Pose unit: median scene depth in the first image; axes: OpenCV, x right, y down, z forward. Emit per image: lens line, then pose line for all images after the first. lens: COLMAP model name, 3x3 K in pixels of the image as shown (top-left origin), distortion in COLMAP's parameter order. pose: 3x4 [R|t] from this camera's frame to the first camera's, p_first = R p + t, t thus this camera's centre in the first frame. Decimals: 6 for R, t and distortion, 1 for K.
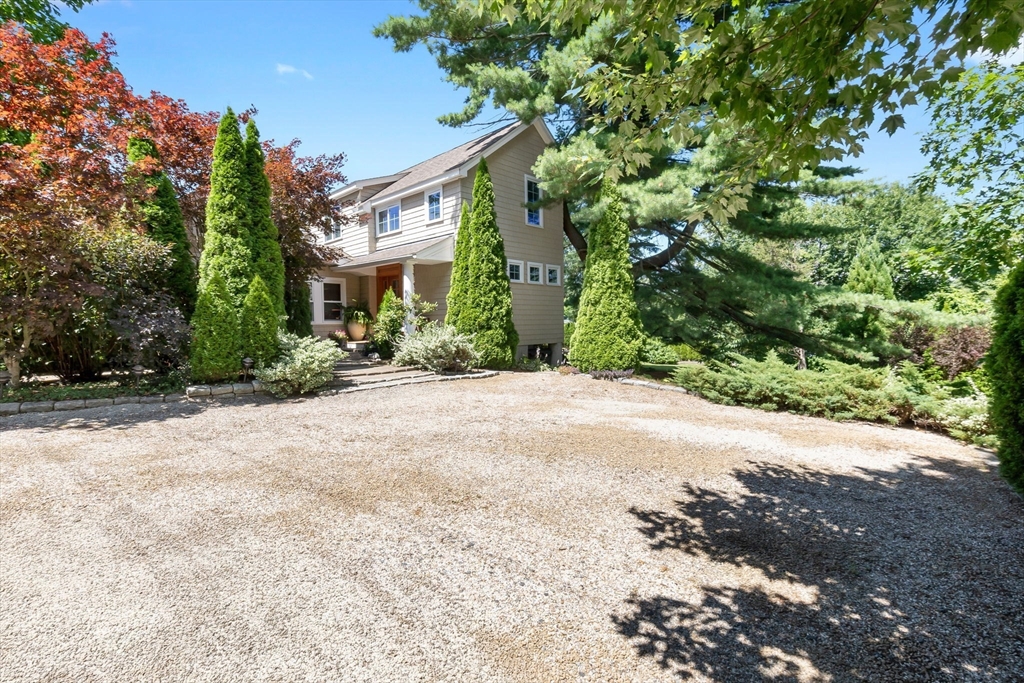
lens RADIAL K [[472.0, 0, 513.8], [0, 472.0, 341.4], [0, 0, 1]] dist [-0.021437, -0.000379]
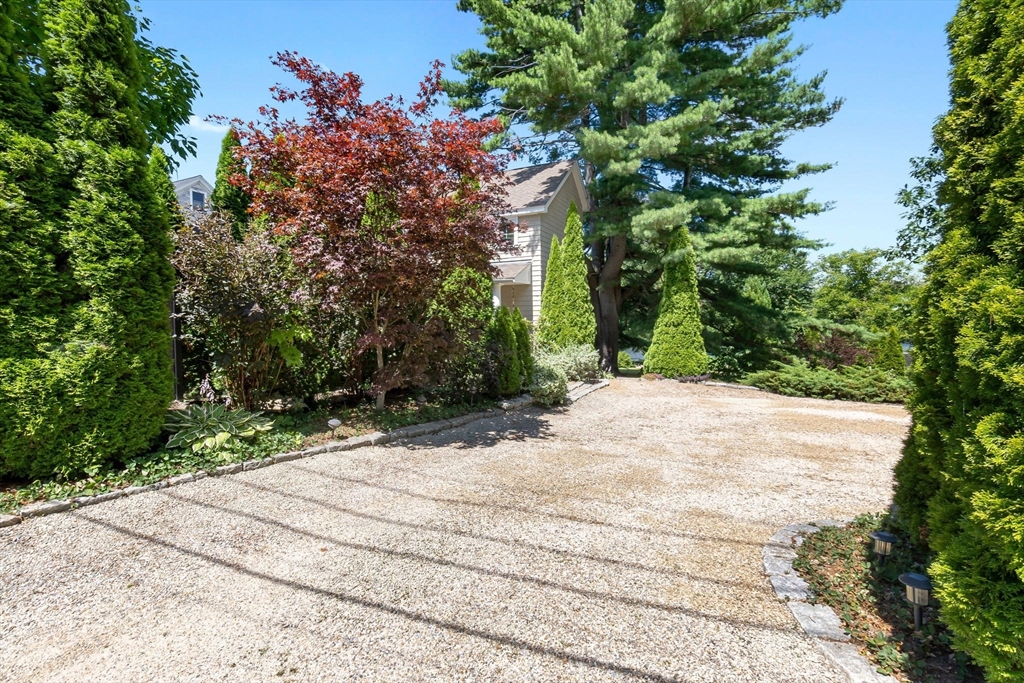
lens RADIAL K [[472.0, 0, 508.0], [0, 472.0, 338.4], [0, 0, 1]] dist [-0.021437, -0.000379]
pose [[0.945152, -0.004834, 0.326594, -0.708230], [0.008091, 0.999930, -0.008613, -0.036111], [-0.326530, 0.010783, 0.945125, -0.085355]]
